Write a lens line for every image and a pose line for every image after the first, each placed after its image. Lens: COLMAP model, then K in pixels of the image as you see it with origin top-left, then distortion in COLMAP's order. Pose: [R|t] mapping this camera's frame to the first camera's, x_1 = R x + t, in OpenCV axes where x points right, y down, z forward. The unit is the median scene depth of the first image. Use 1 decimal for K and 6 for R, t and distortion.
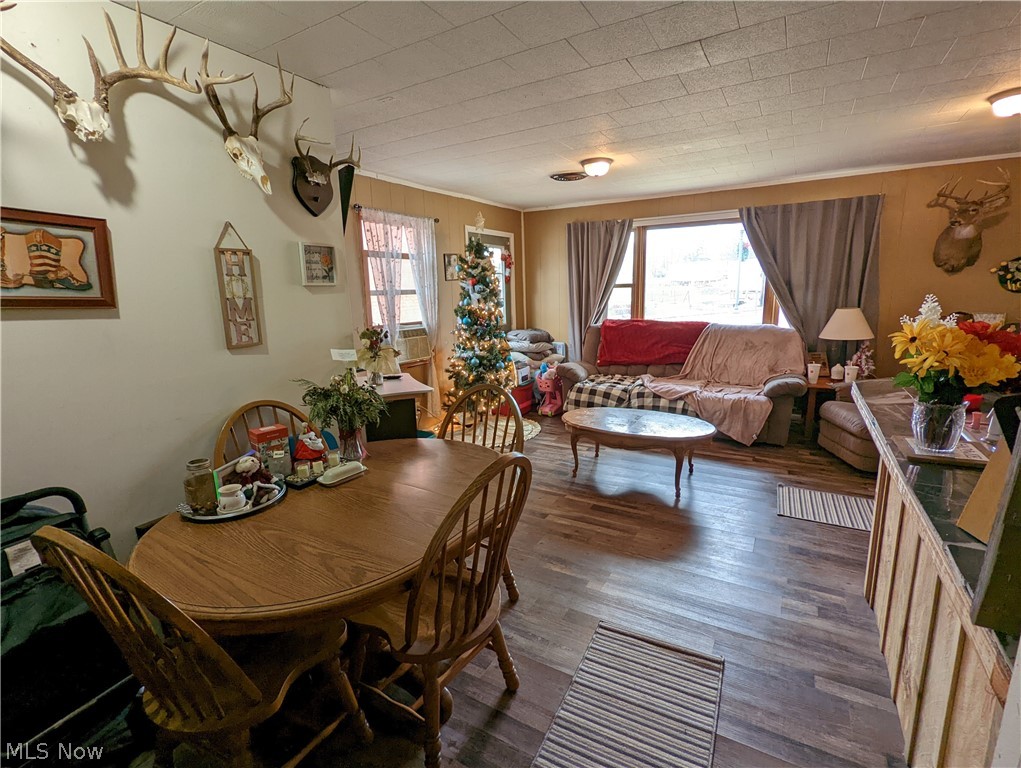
lens RADIAL K [[481.6, 0, 512.6], [0, 481.6, 383.1], [0, 0, 1]] dist [-0.001228, -0.000237]
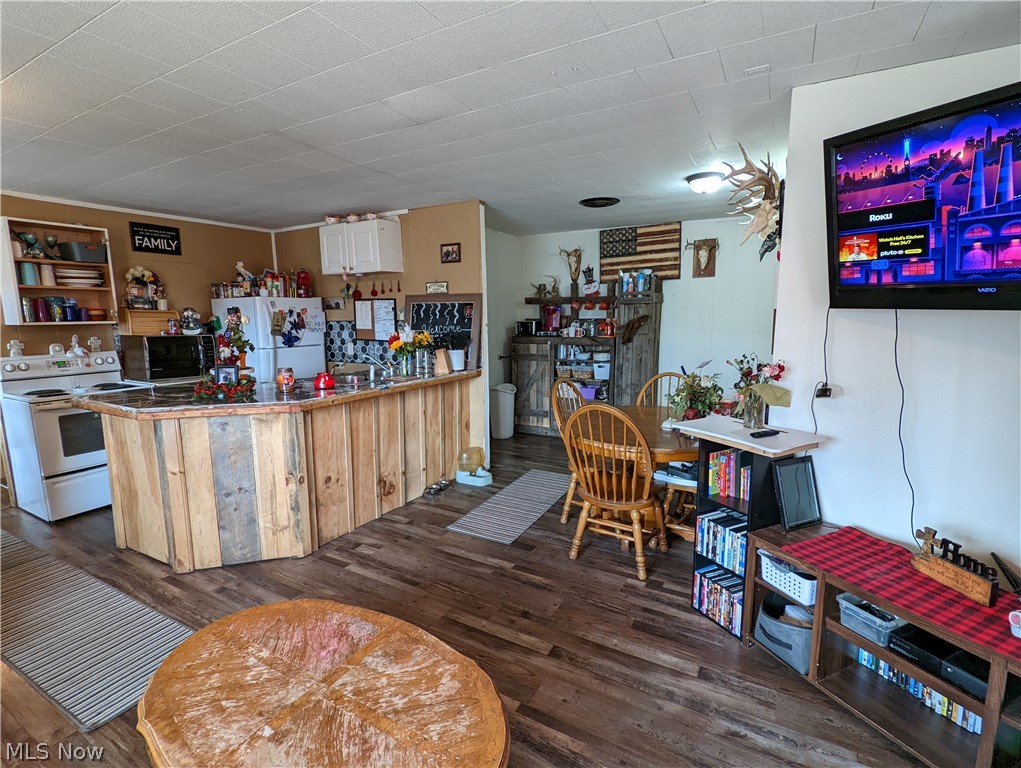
lens RADIAL K [[483.2, 0, 507.6], [0, 483.2, 385.9], [0, 0, 1]] dist [-0.001223, -0.000336]
pose [[-0.999418, 0.033794, 0.004724, 0.174917], [0.033406, 0.940775, 0.337381, -0.467440], [0.006957, 0.337343, -0.941356, 2.303933]]
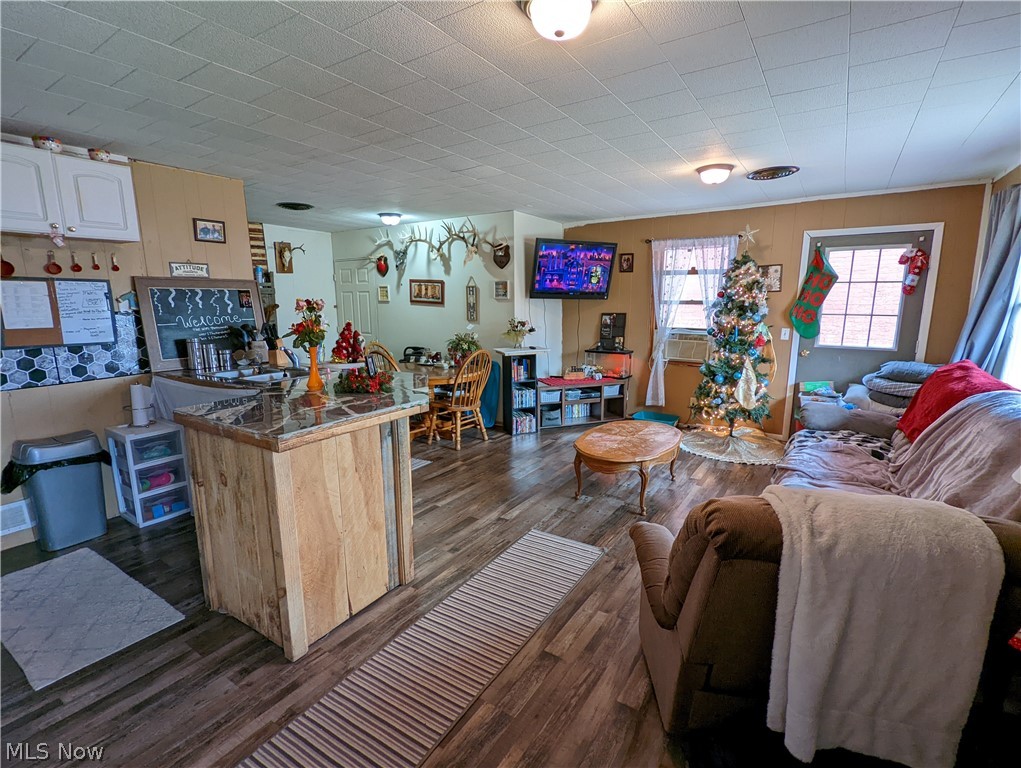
lens RADIAL K [[479.6, 0, 512.1], [0, 479.6, 391.8], [0, 0, 1]] dist [-0.012157, -0.000328]
pose [[-0.064674, 0.213218, -0.974862, 2.223627], [-0.188393, 0.956731, 0.221751, -0.341640], [0.979962, 0.197998, -0.021707, 1.381608]]
